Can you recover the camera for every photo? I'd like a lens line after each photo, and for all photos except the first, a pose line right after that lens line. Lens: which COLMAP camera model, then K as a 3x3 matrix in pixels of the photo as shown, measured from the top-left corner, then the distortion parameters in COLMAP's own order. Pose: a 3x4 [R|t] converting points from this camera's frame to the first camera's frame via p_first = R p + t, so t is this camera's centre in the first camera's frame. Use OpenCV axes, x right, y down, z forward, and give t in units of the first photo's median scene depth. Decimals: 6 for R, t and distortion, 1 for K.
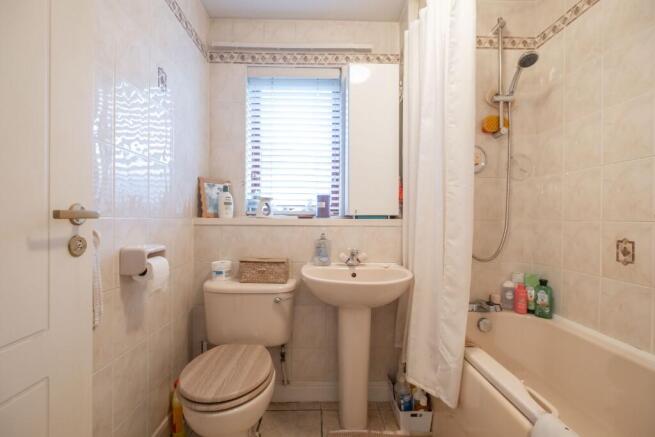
lens RADIAL K [[284.0, 0, 327.4], [0, 284.0, 220.0], [0, 0, 1]] dist [-0.003947, -0.000891]
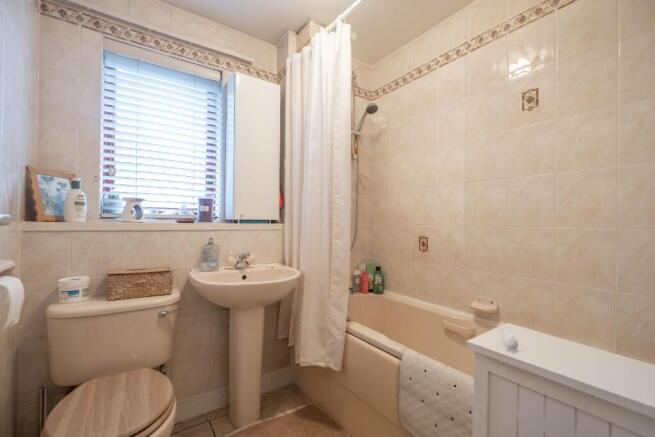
lens RADIAL K [[284.0, 0, 324.2], [0, 284.0, 219.8], [0, 0, 1]] dist [-0.003947, -0.000891]
pose [[0.836720, 0.006714, 0.547590, -0.223780], [-0.001180, 0.999945, -0.010459, -0.006249], [-0.547630, 0.008105, 0.836681, -0.030845]]
